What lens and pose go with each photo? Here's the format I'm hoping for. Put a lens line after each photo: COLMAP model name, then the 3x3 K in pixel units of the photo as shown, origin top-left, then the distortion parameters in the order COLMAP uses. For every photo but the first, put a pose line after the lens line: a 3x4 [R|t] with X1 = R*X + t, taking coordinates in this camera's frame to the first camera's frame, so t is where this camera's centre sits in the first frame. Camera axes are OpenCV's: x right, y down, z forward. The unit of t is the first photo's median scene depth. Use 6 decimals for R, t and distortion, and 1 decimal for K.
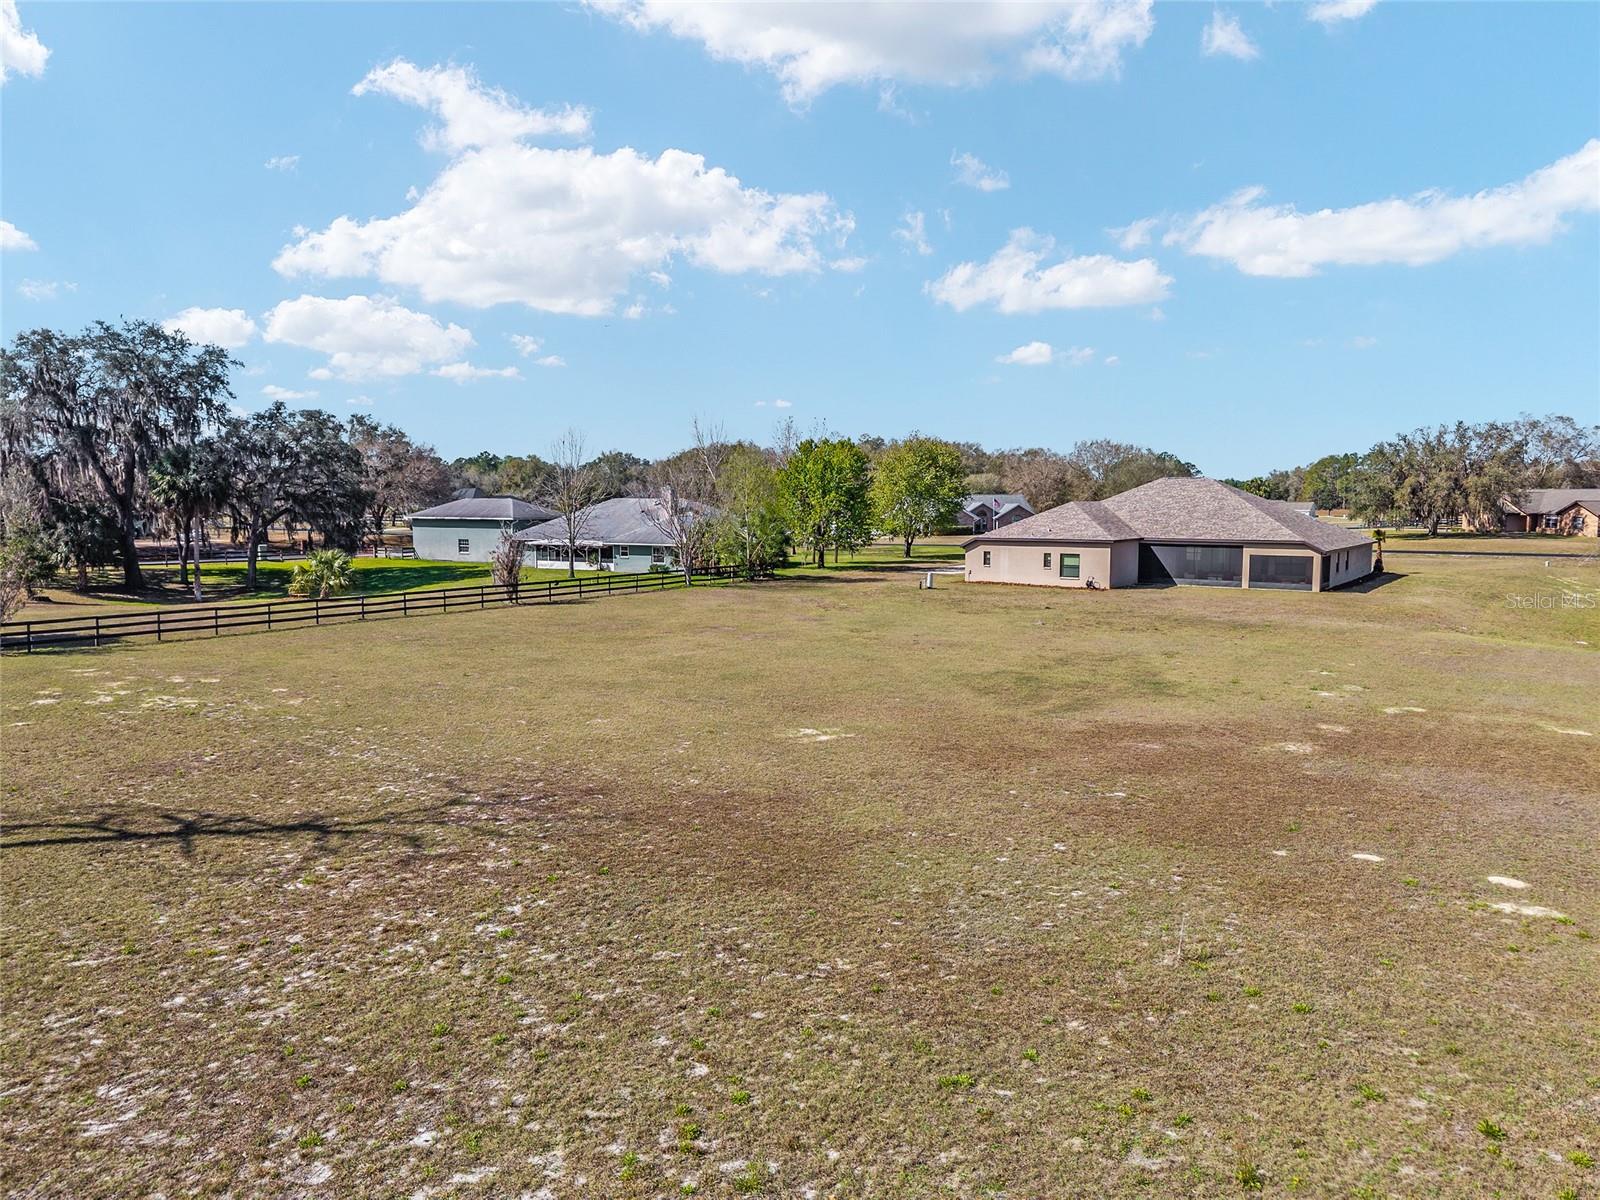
lens RADIAL K [[1057.2, 0, 788.0], [0, 1057.2, 603.3], [0, 0, 1]] dist [0.058926, -0.071383]
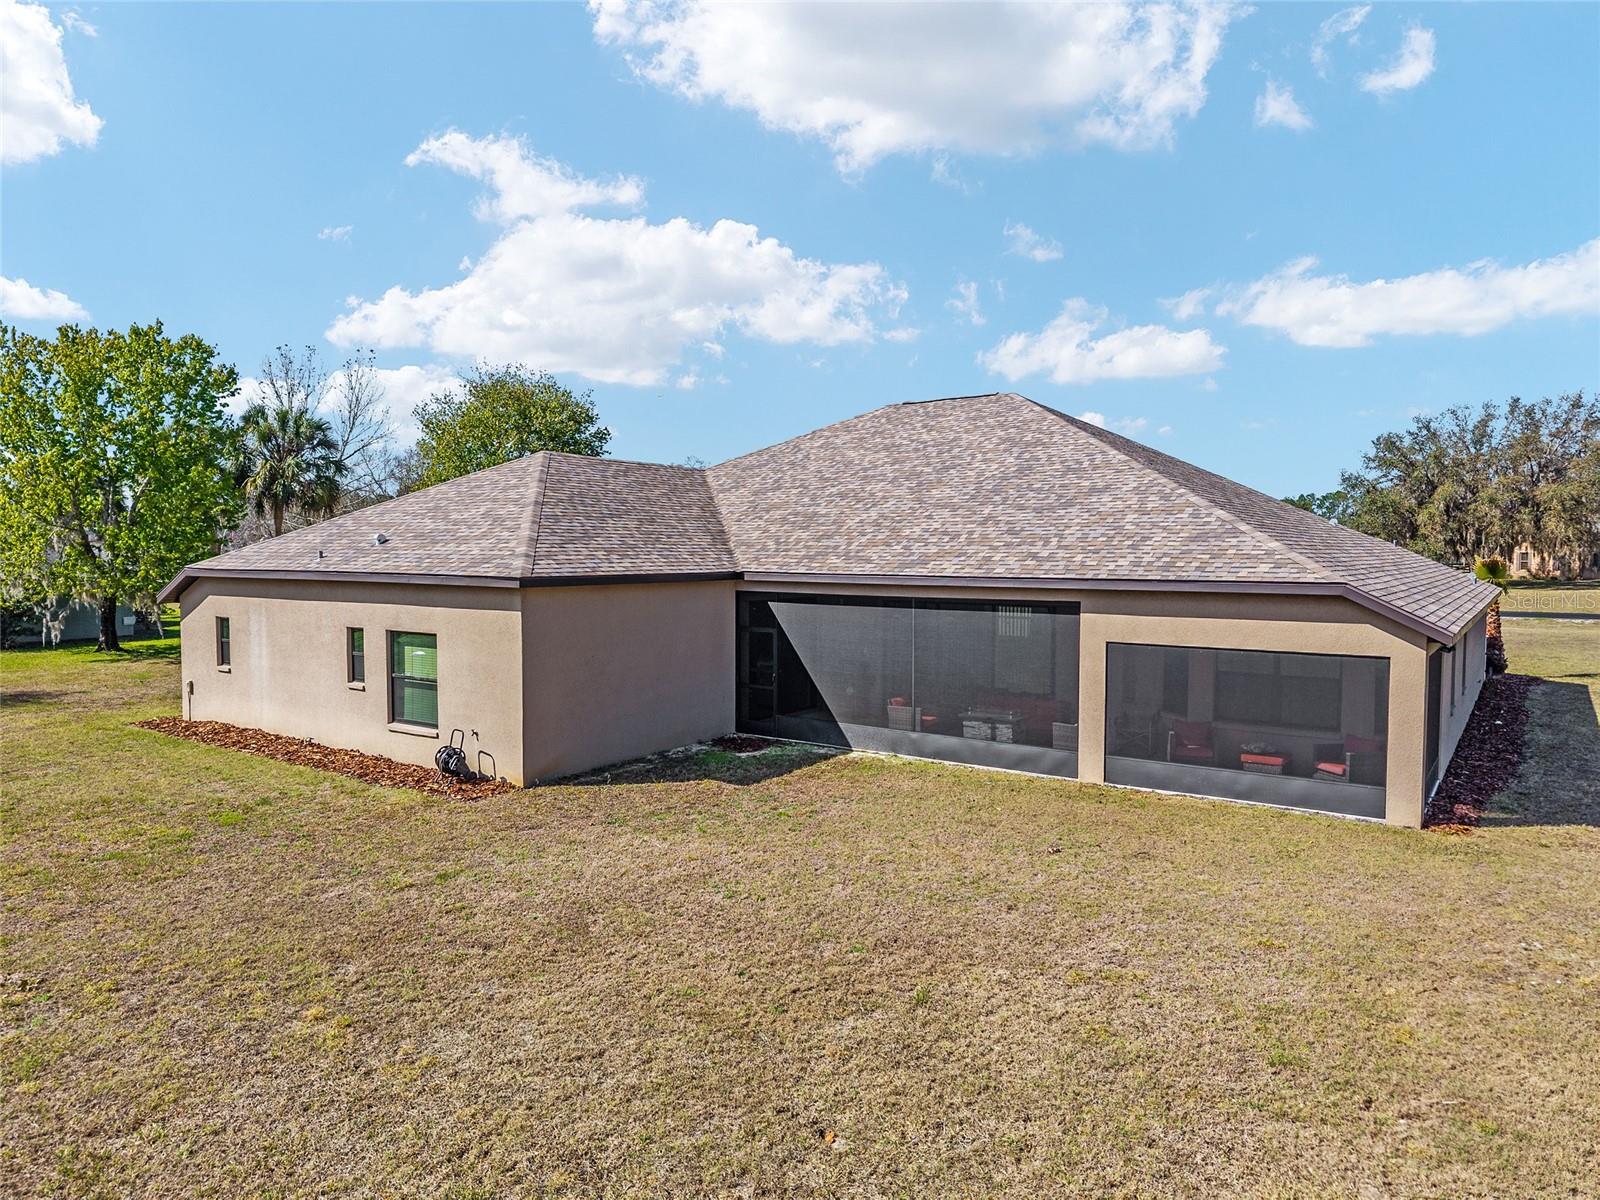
lens RADIAL K [[1057.2, 0, 788.0], [0, 1057.2, 603.3], [0, 0, 1]] dist [0.058926, -0.071383]
pose [[0.999244, 0.003784, 0.038690, 0.327179], [-0.001939, 0.998863, -0.047634, -0.039523], [-0.038826, 0.047523, 0.998115, 0.711333]]
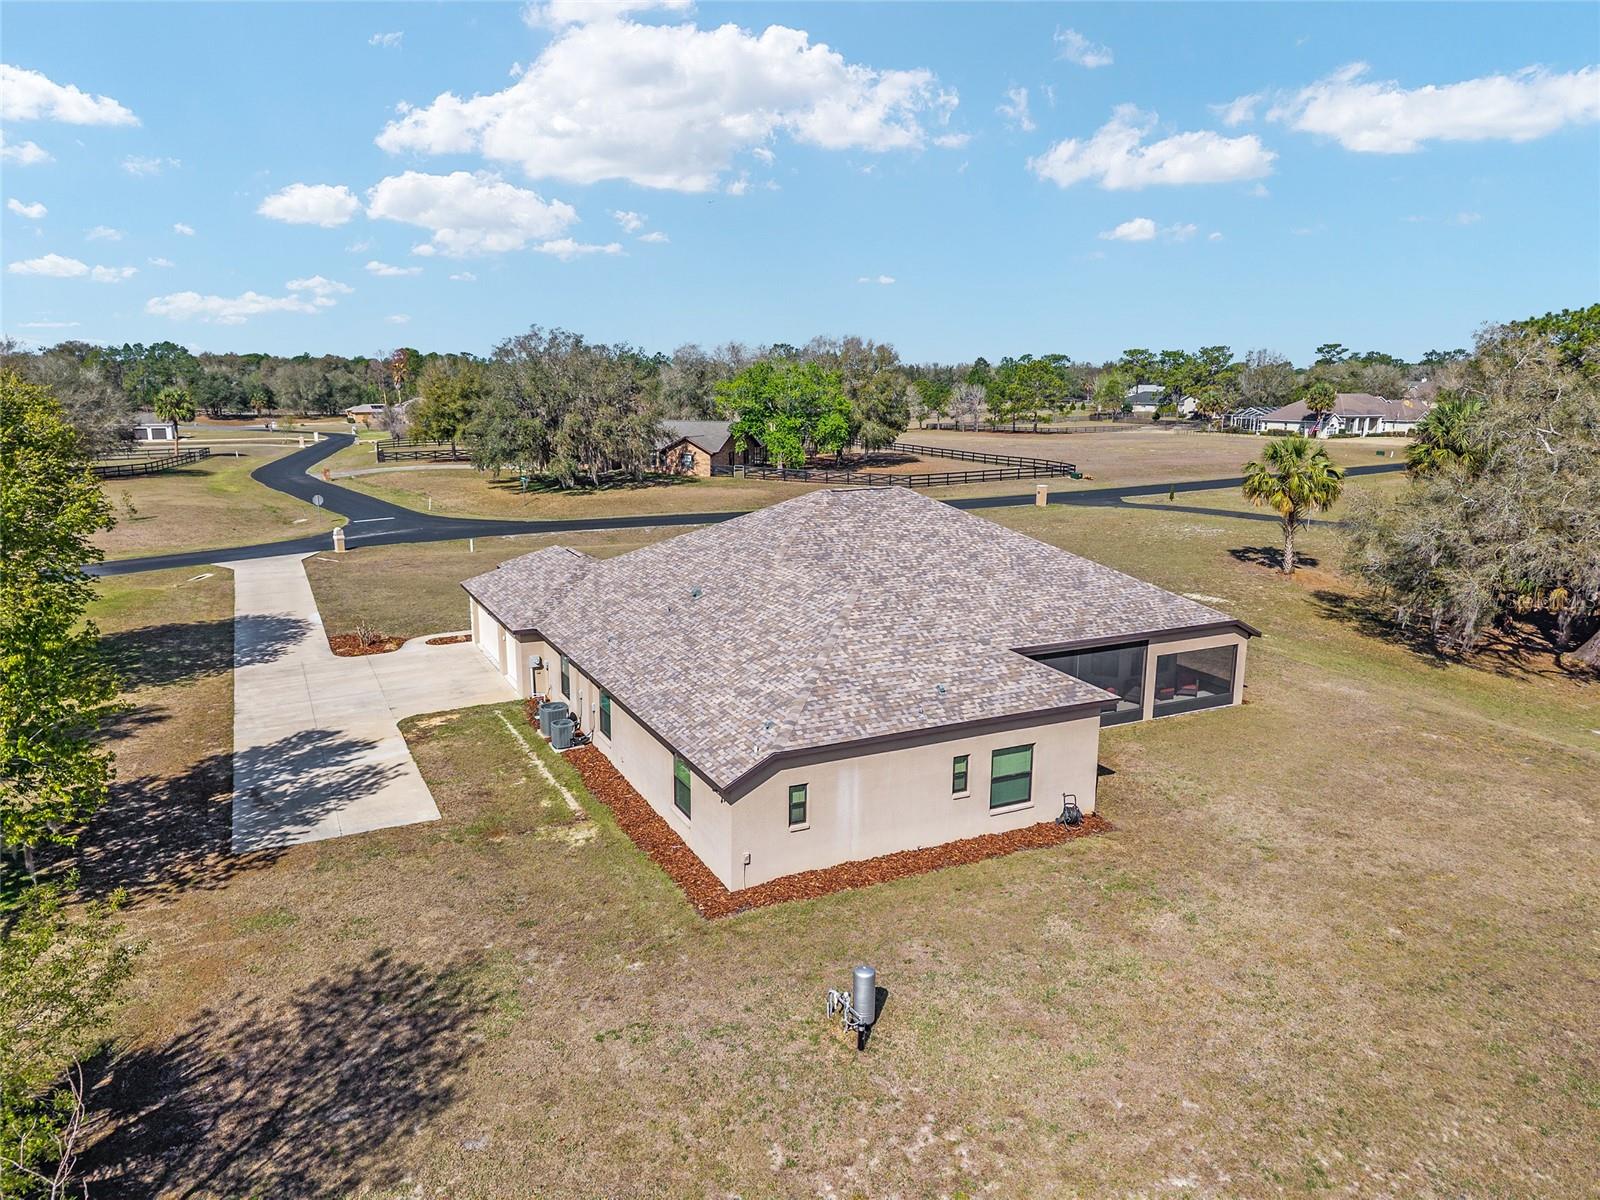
lens RADIAL K [[1057.2, 0, 788.0], [0, 1057.2, 603.3], [0, 0, 1]] dist [0.058926, -0.071383]
pose [[0.443344, -0.178332, 0.878432, -0.084420], [0.083315, 0.983965, 0.157707, -0.153658], [-0.892471, 0.003268, 0.451093, 0.859017]]
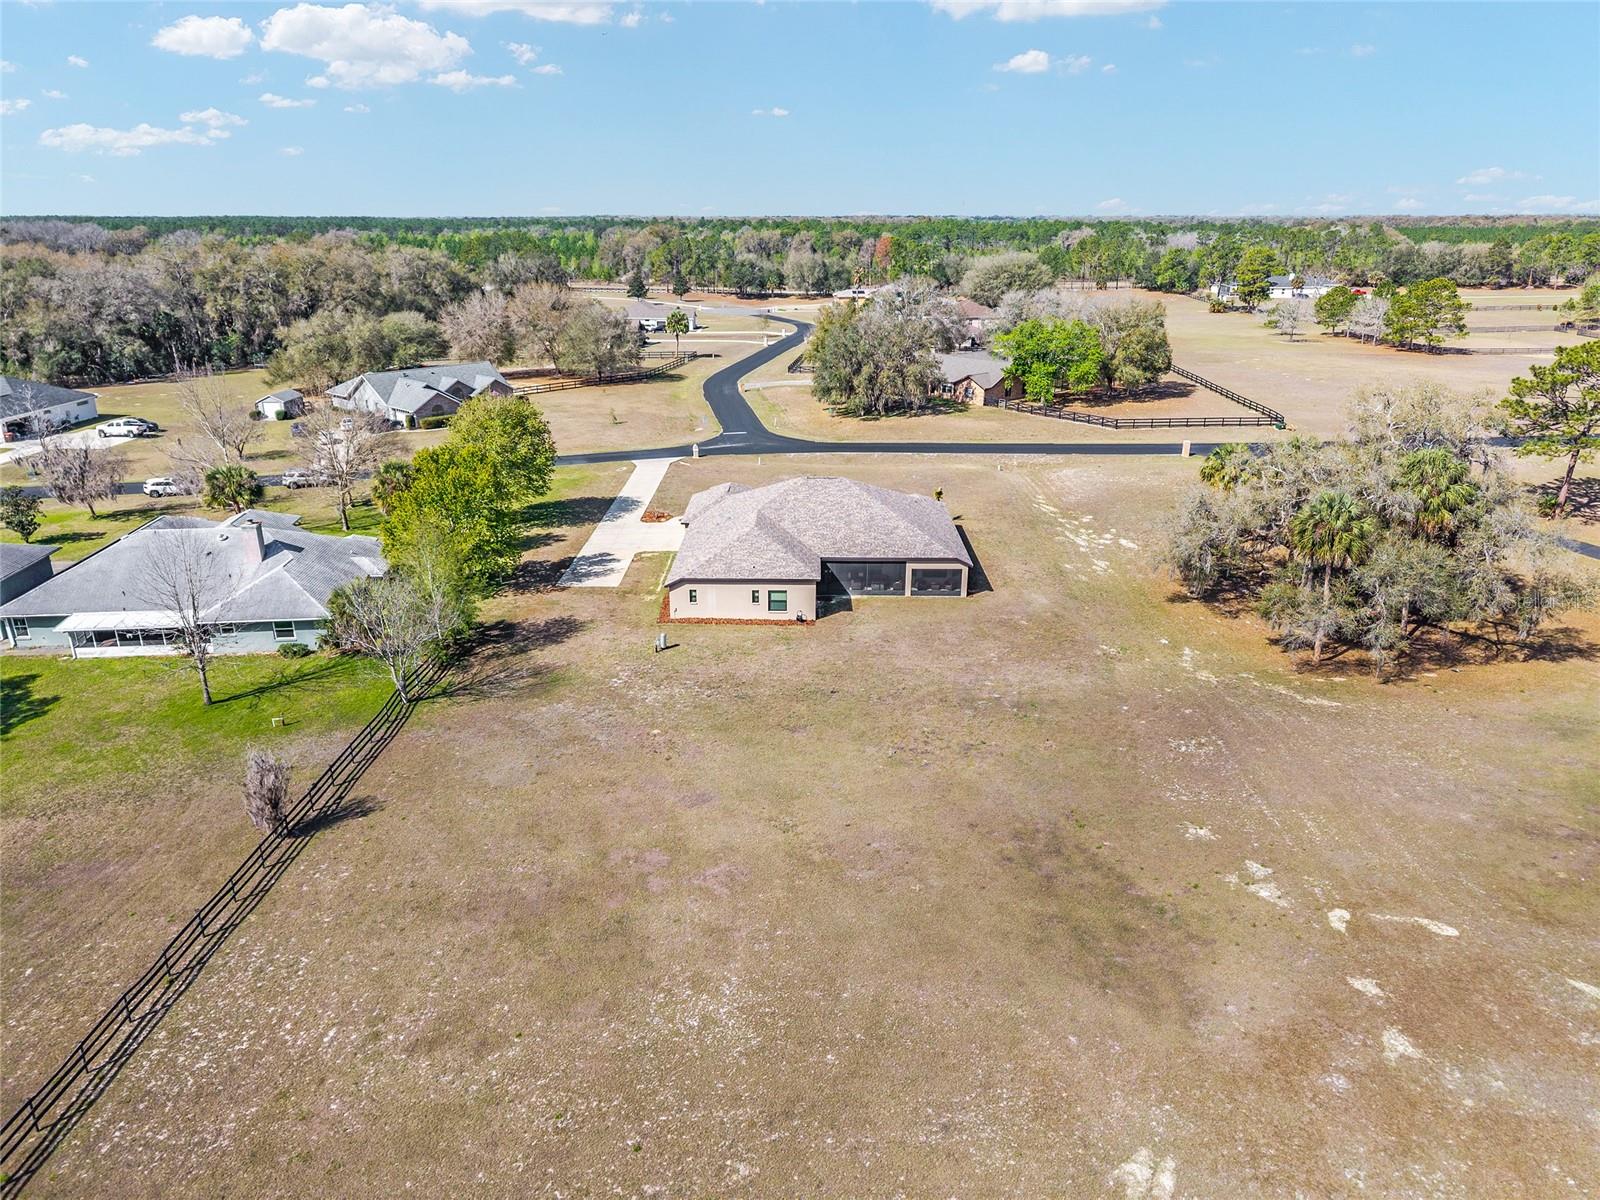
lens RADIAL K [[1057.2, 0, 788.0], [0, 1057.2, 603.3], [0, 0, 1]] dist [0.058926, -0.071383]
pose [[0.809517, -0.196826, 0.553120, -0.296349], [0.057128, 0.964065, 0.259451, -0.292034], [-0.584311, -0.178431, 0.791671, 0.149996]]
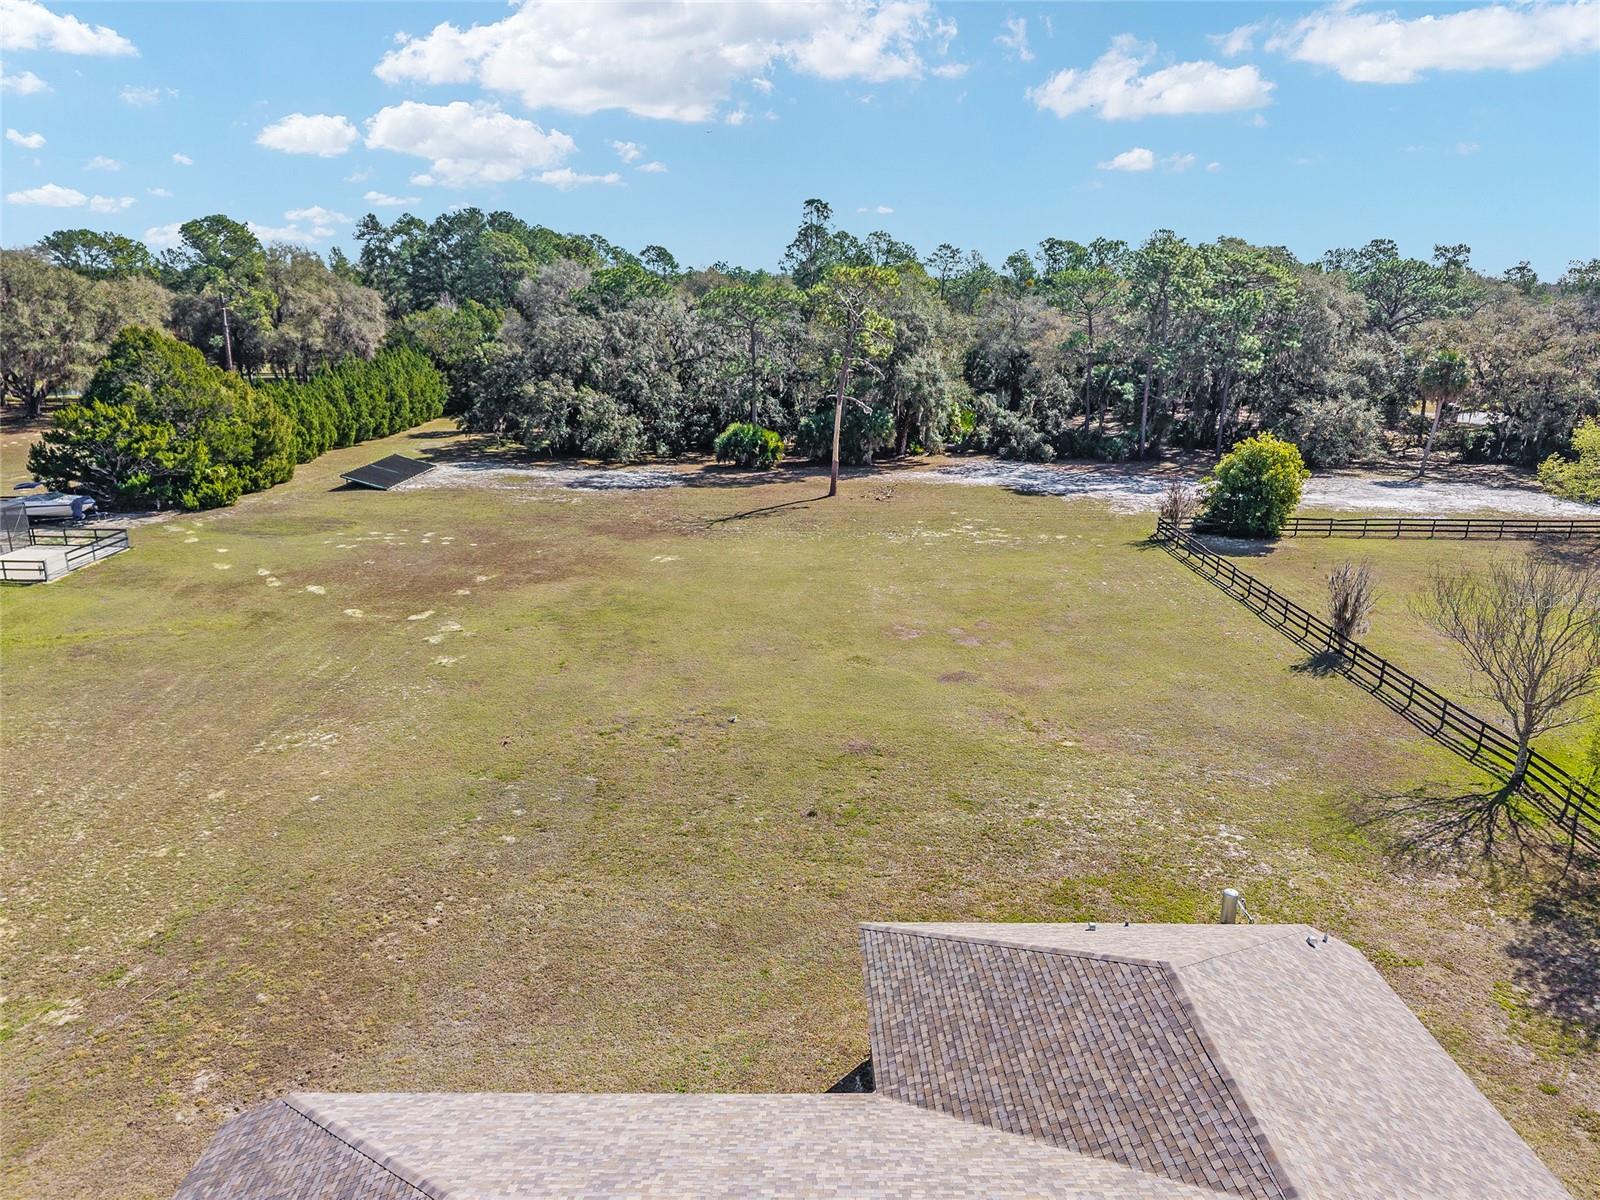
lens RADIAL K [[1057.2, 0, 788.0], [0, 1057.2, 603.3], [0, 0, 1]] dist [0.058926, -0.071383]
pose [[-0.792955, 0.174446, -0.583773, 0.464755], [-0.061864, 0.930131, 0.361978, -0.255603], [0.606131, 0.323147, -0.726761, 1.104910]]
